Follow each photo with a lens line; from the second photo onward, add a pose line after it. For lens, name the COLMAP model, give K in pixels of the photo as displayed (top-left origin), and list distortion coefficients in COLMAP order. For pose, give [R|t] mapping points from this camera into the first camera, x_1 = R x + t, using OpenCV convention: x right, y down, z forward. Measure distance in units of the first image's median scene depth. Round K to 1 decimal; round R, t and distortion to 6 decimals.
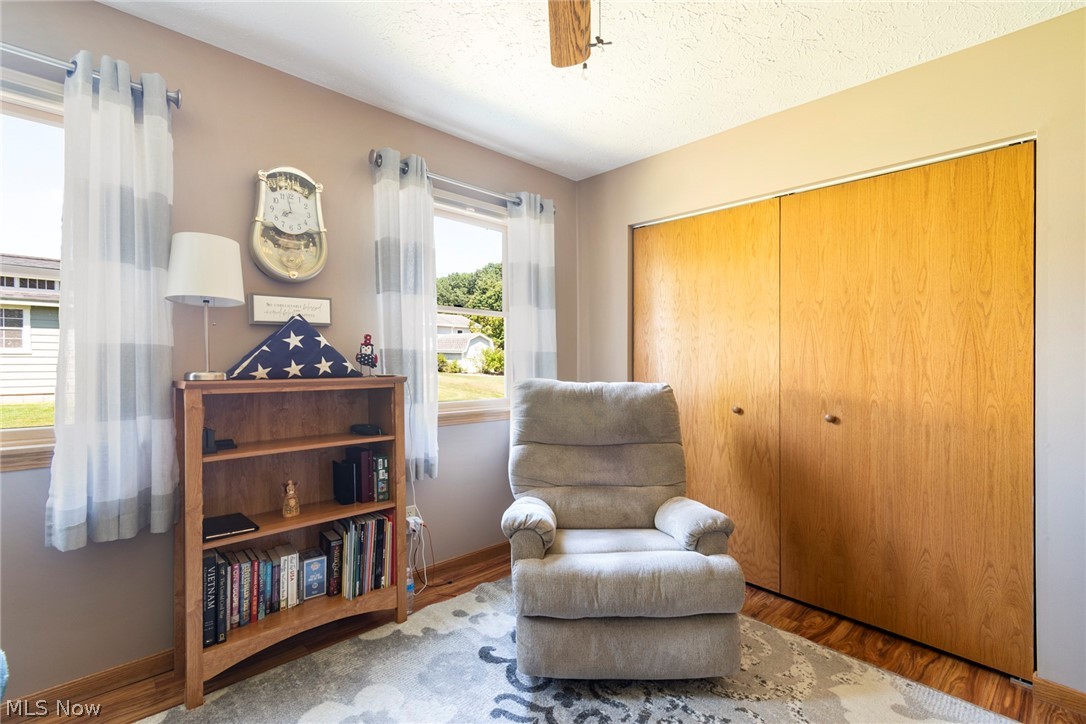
lens RADIAL K [[485.5, 0, 544.1], [0, 485.5, 351.4], [0, 0, 1]] dist [-0.000062, -0.000154]
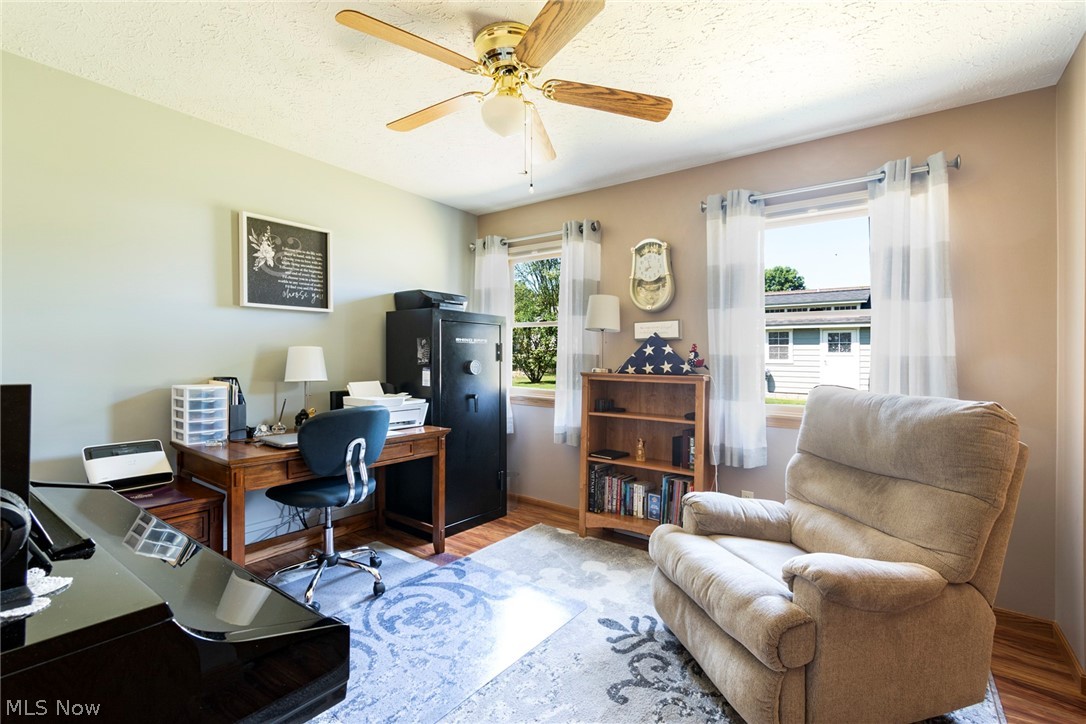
lens RADIAL K [[490.4, 0, 546.0], [0, 490.4, 362.3], [0, 0, 1]] dist [-0.000515, -0.000231]
pose [[0.172727, 0.000379, -0.984970, 0.962829], [-0.003263, 0.999995, -0.000187, 0.017998], [0.984964, 0.003247, 0.172727, 0.404103]]
